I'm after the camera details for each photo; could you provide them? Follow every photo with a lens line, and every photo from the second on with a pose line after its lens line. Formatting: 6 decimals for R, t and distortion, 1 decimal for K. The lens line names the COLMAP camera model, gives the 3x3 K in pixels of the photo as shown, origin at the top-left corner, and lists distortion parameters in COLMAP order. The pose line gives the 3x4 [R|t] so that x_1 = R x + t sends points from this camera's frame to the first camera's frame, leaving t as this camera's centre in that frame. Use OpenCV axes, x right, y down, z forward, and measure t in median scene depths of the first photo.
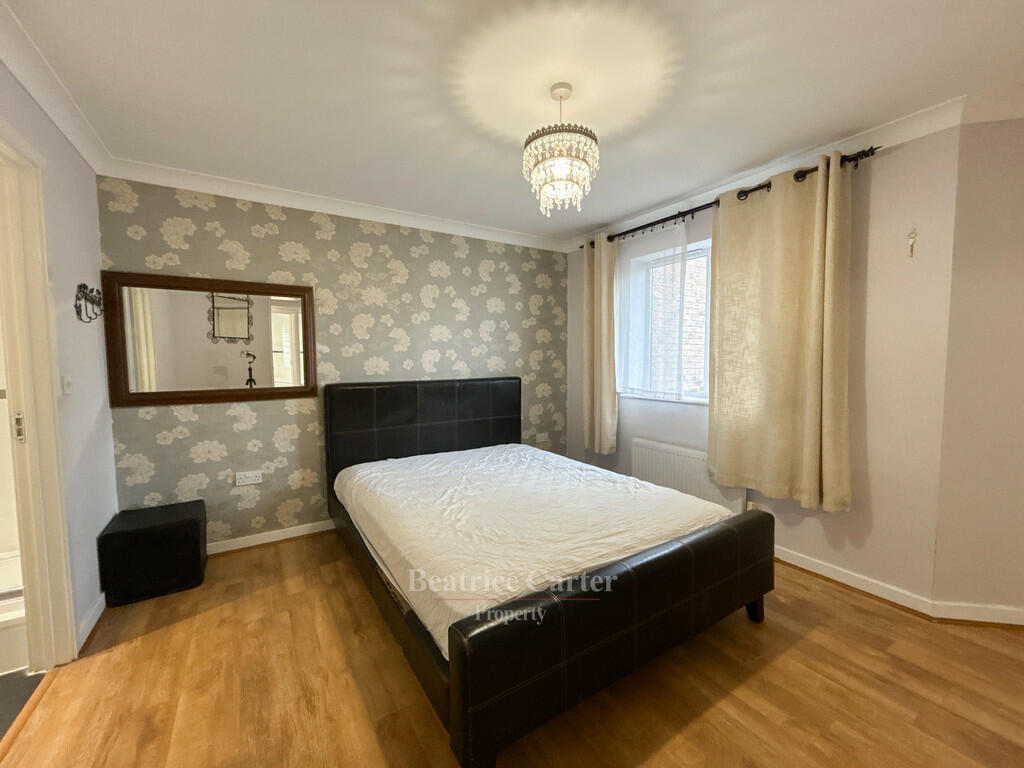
lens RADIAL K [[416.2, 0, 513.1], [0, 416.2, 383.5], [0, 0, 1]] dist [0.000290, 0.000006]
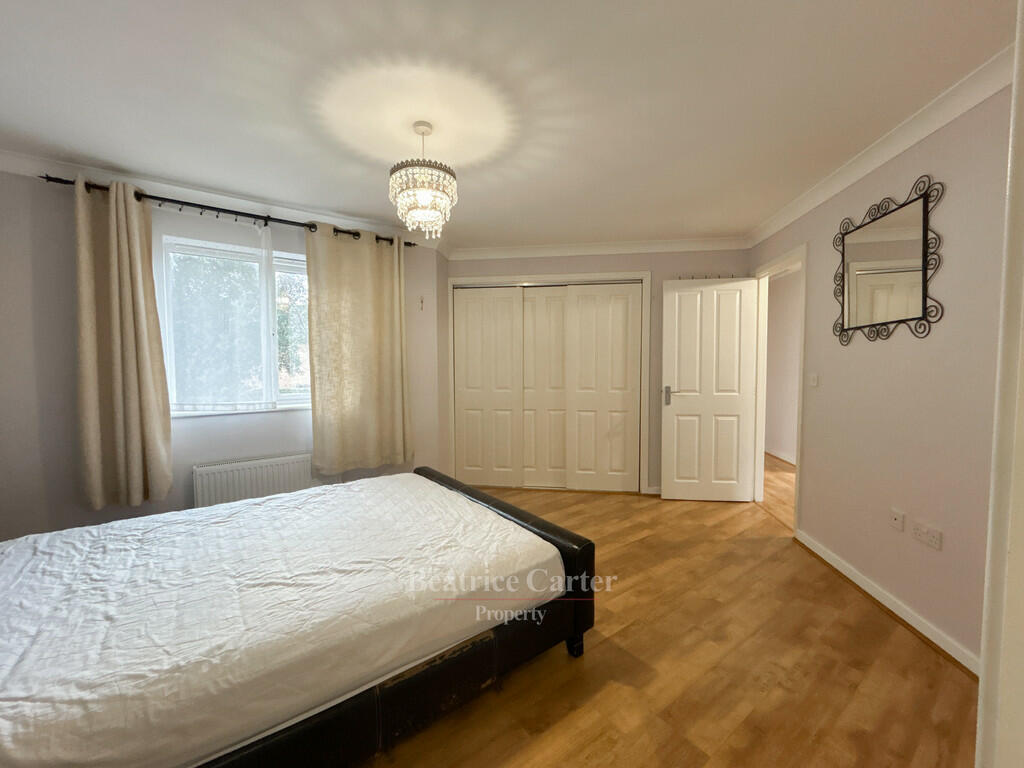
lens RADIAL K [[416.2, 0, 512.6], [0, 416.2, 381.6], [0, 0, 1]] dist [0.000290, 0.000006]
pose [[-0.071166, -0.036883, 0.996782, -0.623322], [0.067431, 0.996852, 0.041699, -0.026446], [-0.995183, 0.070182, -0.068455, 0.519726]]
